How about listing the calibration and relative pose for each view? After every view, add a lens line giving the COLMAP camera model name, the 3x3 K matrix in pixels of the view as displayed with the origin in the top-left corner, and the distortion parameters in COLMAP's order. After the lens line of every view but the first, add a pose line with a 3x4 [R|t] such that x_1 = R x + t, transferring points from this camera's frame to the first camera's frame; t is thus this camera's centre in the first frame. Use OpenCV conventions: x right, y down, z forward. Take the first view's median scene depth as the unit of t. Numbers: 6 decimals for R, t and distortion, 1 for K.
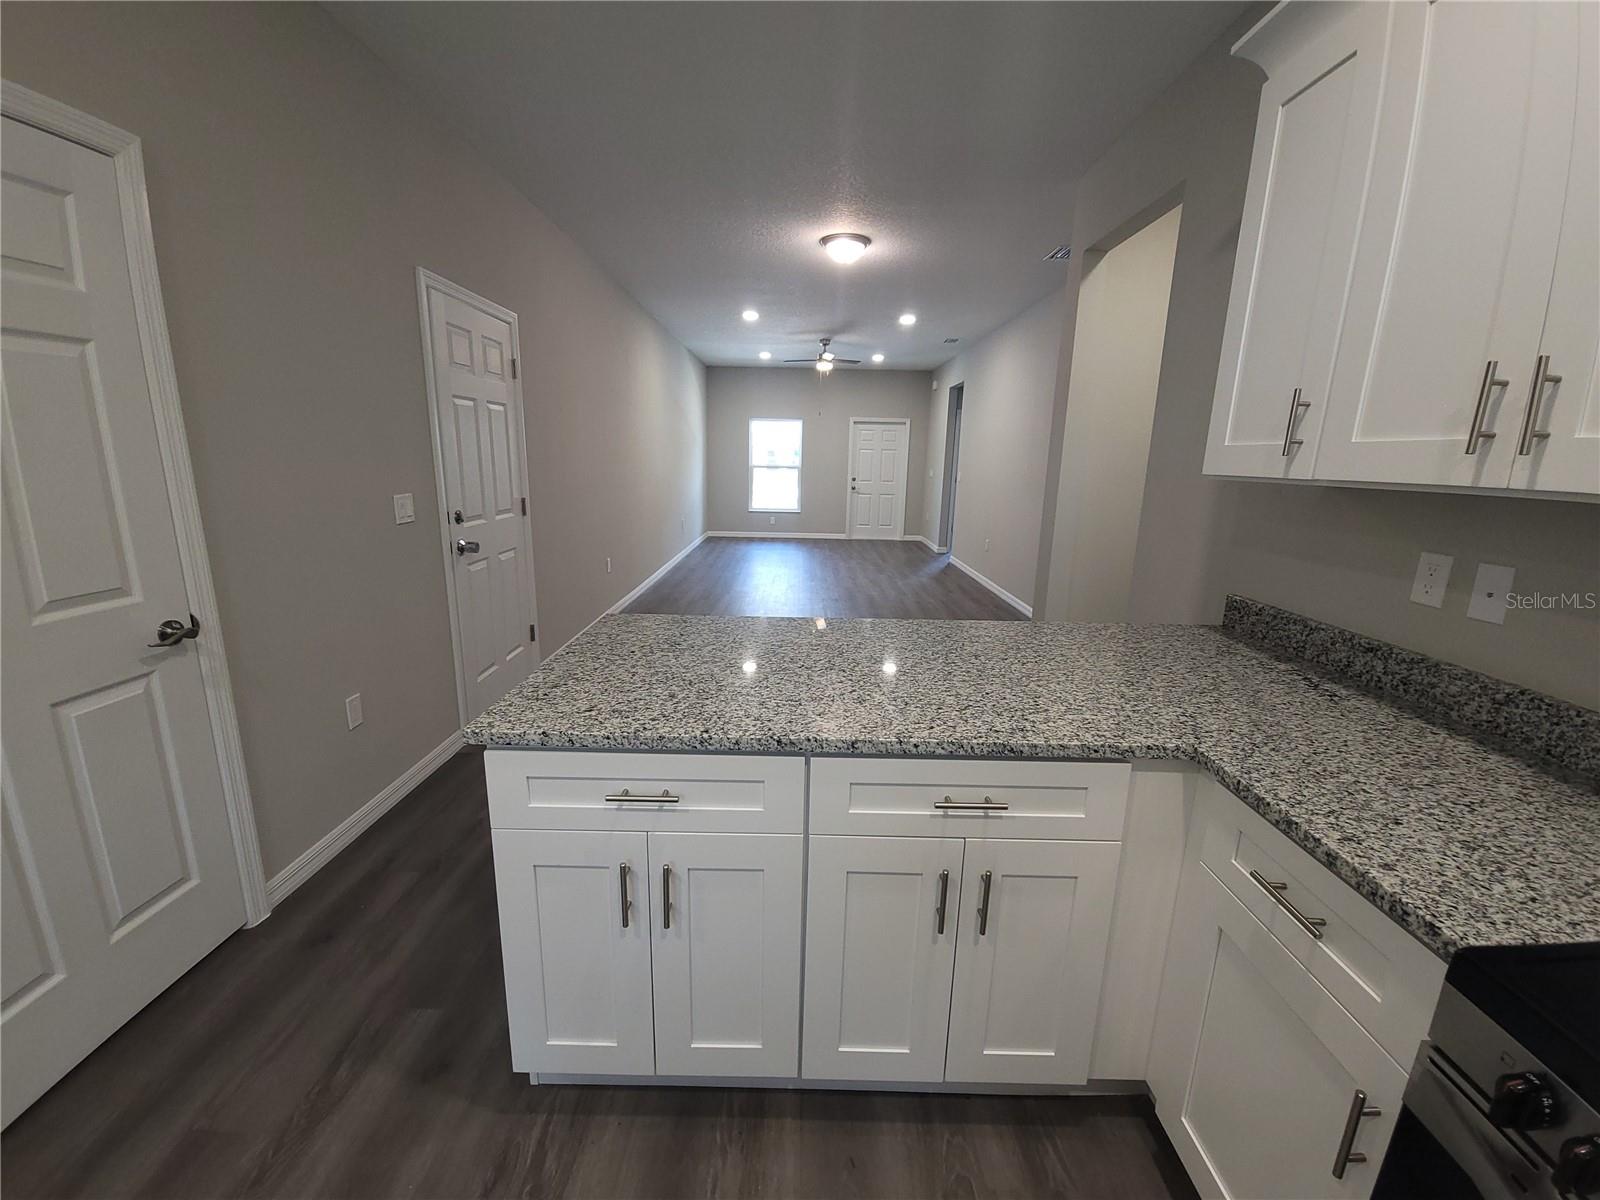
lens RADIAL K [[658.8, 0, 796.3], [0, 658.8, 604.8], [0, 0, 1]] dist [-0.002127, -0.000423]
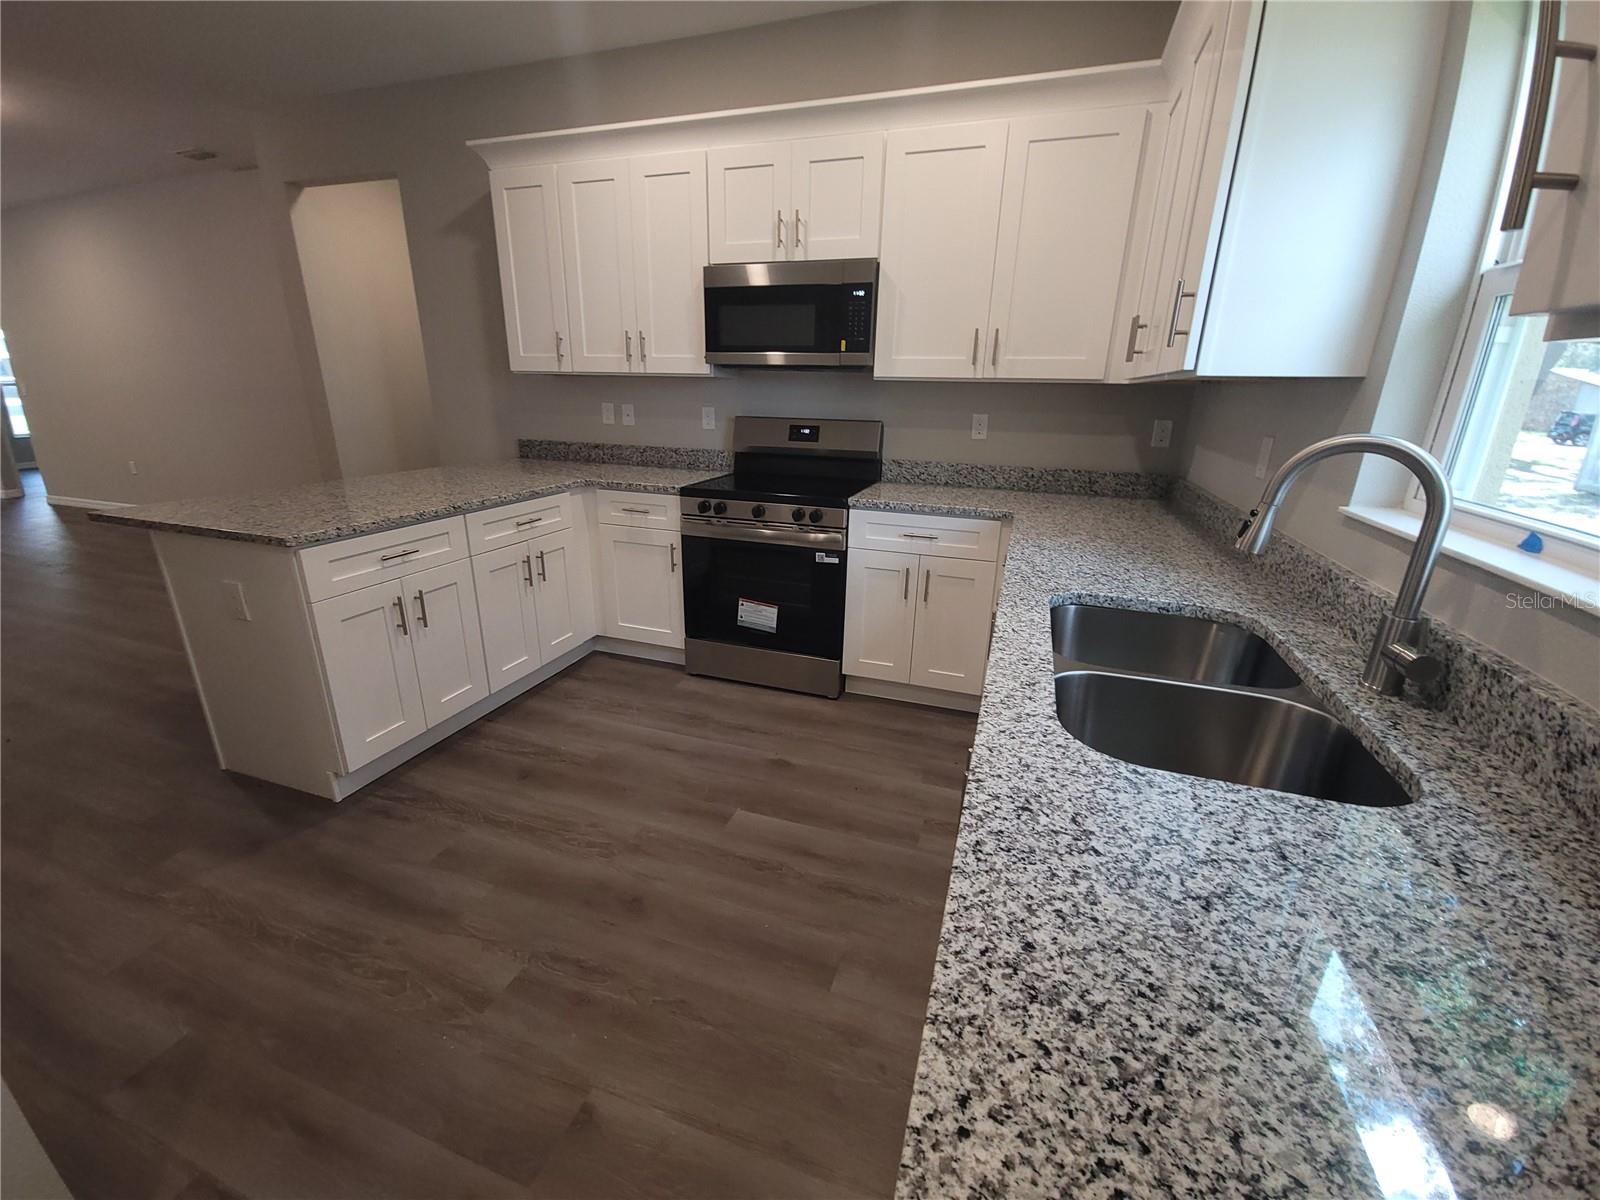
lens RADIAL K [[658.8, 0, 796.3], [0, 658.8, 604.8], [0, 0, 1]] dist [-0.002127, -0.000423]
pose [[0.328329, -0.310910, 0.891928, -1.373865], [0.197370, 0.946013, 0.257109, 0.159920], [-0.923713, 0.091624, 0.371968, -0.582110]]
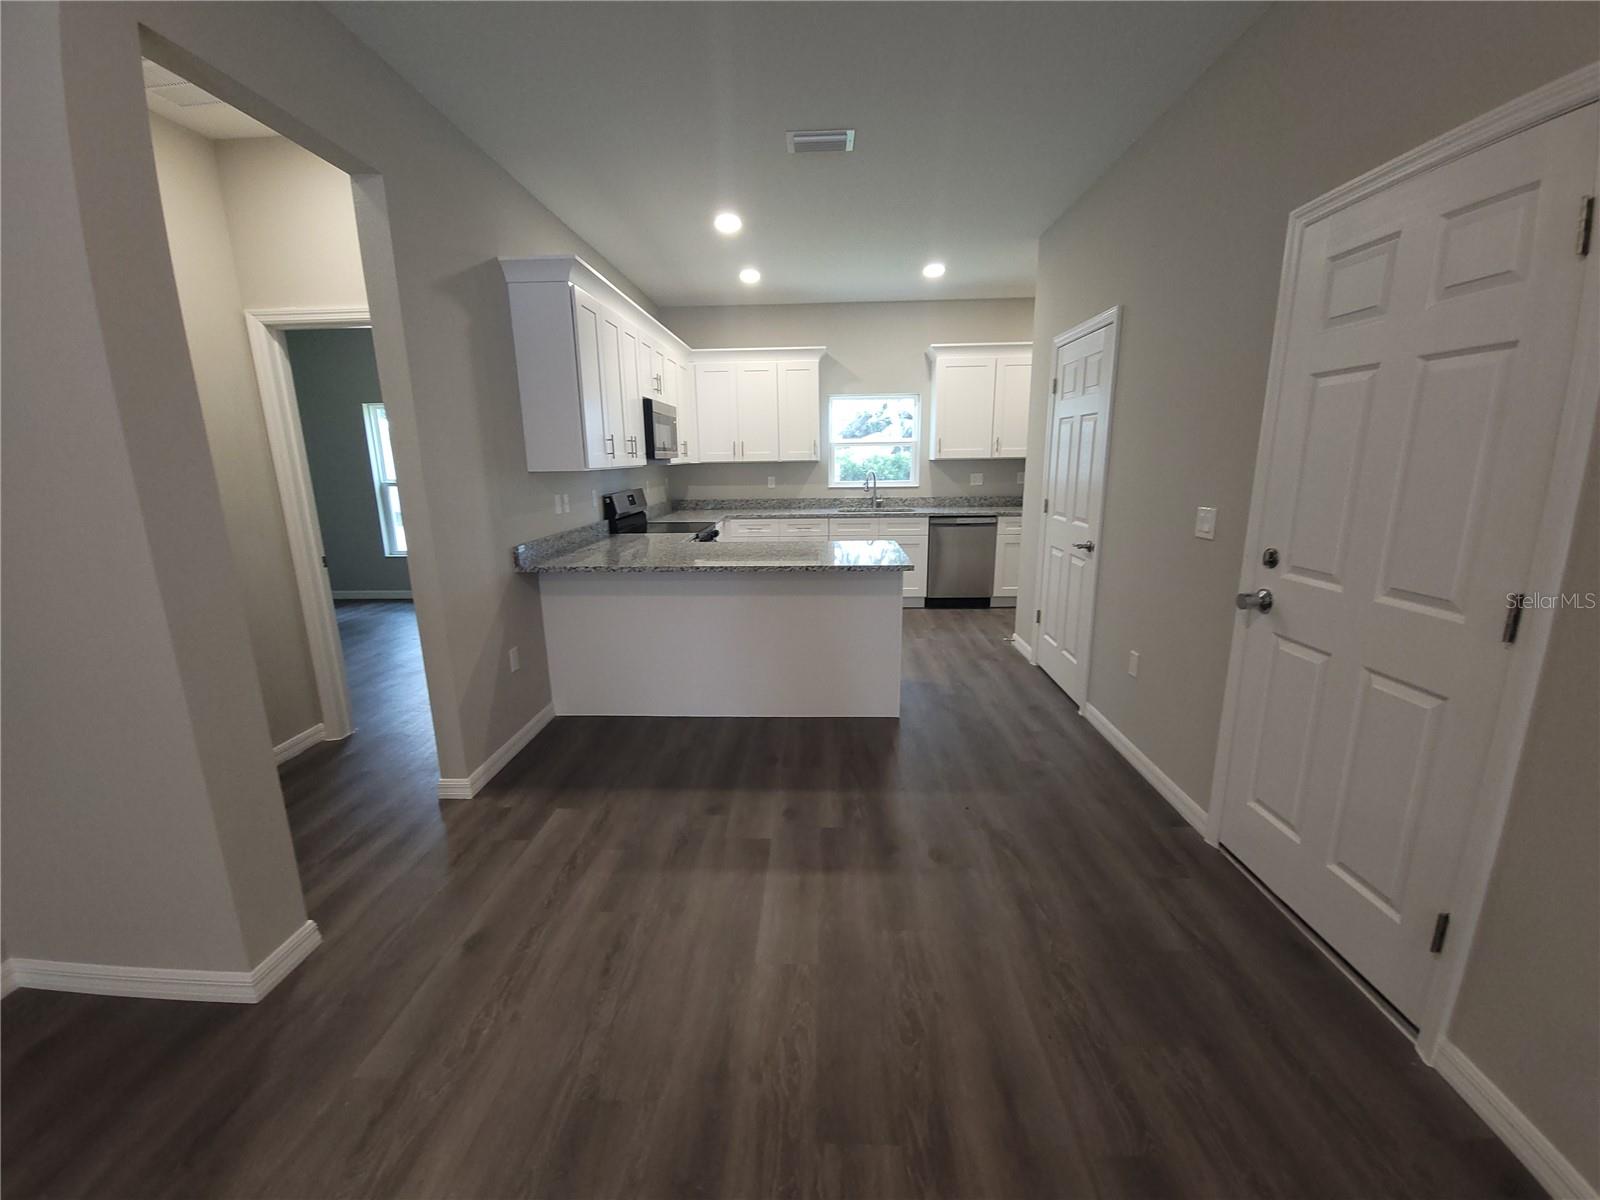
lens RADIAL K [[658.8, 0, 796.3], [0, 658.8, 604.8], [0, 0, 1]] dist [-0.002127, -0.000423]
pose [[-0.999422, -0.012857, 0.031461, -0.105143], [0.002046, 0.901243, 0.433308, -0.880430], [-0.033925, 0.433122, -0.900696, 3.780754]]
